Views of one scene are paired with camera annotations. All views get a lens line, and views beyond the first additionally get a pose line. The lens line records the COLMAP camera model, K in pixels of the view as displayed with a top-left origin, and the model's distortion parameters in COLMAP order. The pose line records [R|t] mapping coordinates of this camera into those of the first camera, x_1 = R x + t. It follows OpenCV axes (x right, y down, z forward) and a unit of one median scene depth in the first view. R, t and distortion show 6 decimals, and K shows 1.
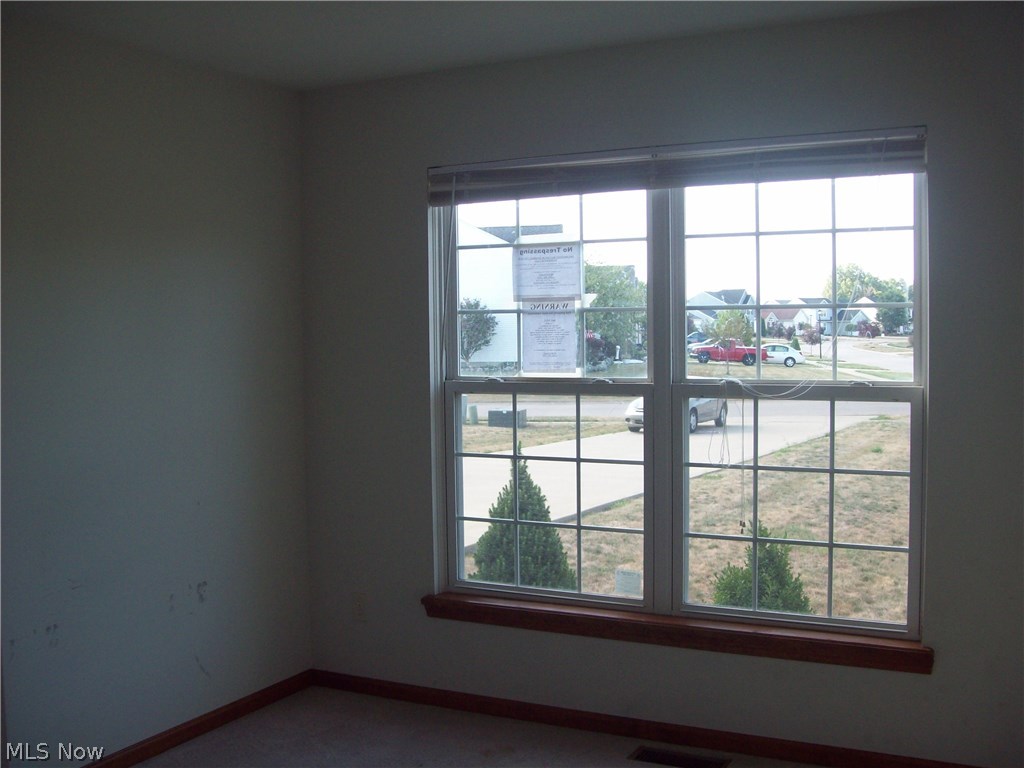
lens RADIAL K [[1079.8, 0, 512.0], [0, 1079.8, 384.0], [0, 0, 1]] dist [-0.126220, 0.006808]
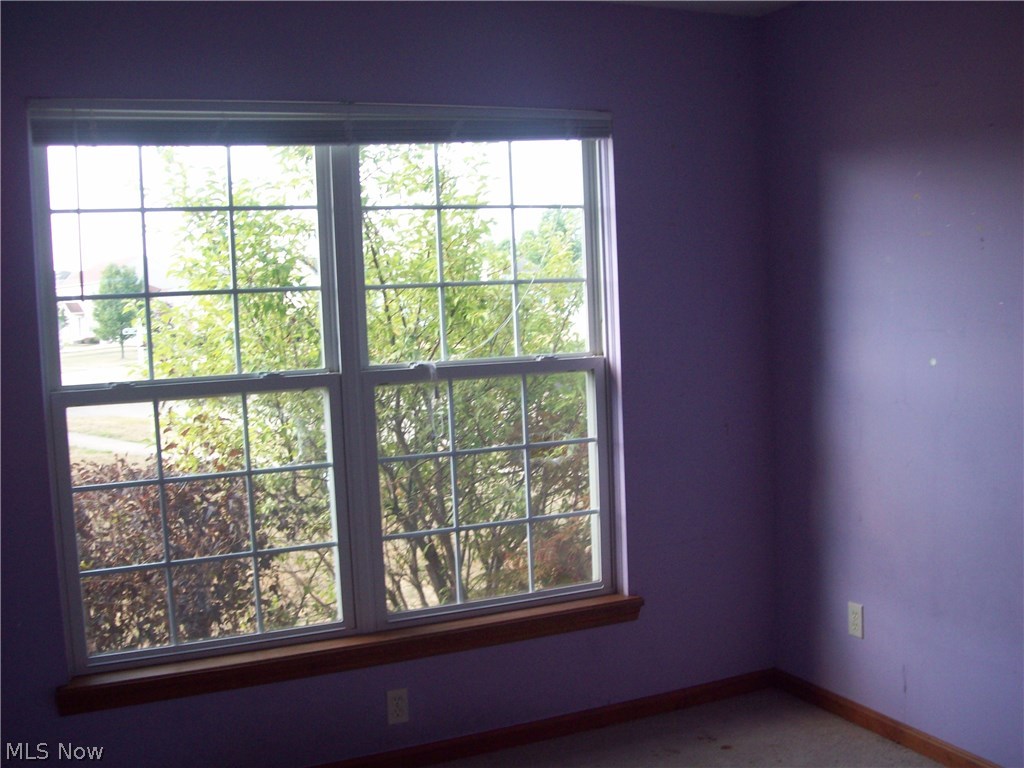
lens RADIAL K [[1234.6, 0, 512.0], [0, 1234.6, 384.0], [0, 0, 1]] dist [-0.213175, -0.000144]
pose [[0.635598, -0.082396, 0.767611, -0.532958], [0.090837, 0.995363, 0.031628, -0.006978], [-0.766657, 0.049625, 0.640136, 0.267738]]
